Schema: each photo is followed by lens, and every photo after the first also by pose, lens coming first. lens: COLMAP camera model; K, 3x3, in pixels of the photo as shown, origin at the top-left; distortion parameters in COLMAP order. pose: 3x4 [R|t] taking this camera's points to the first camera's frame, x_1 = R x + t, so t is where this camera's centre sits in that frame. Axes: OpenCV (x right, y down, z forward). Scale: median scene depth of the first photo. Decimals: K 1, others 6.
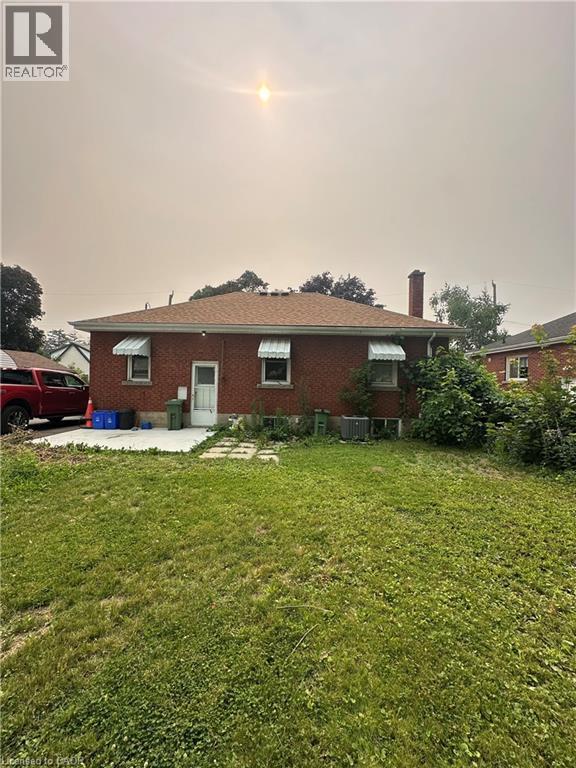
lens RADIAL K [[308.0, 0, 288.0], [0, 308.0, 384.0], [0, 0, 1]] dist [0.000962, 0.000064]
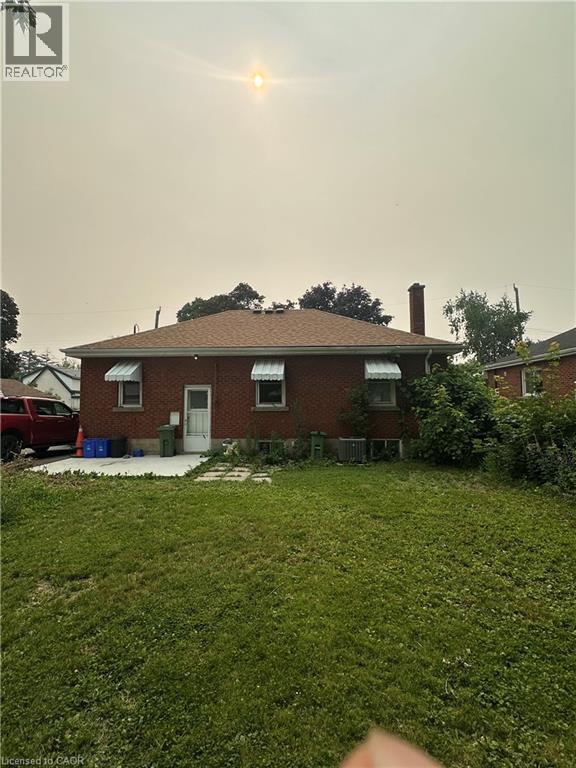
lens RADIAL K [[364.3, 0, 288.0], [0, 364.3, 384.0], [0, 0, 1]] dist [-0.002756, -0.000216]
pose [[0.999535, -0.027372, -0.013442, 0.033861], [0.026530, 0.997891, -0.059249, -0.001429], [0.015035, 0.058865, 0.998153, -0.154216]]
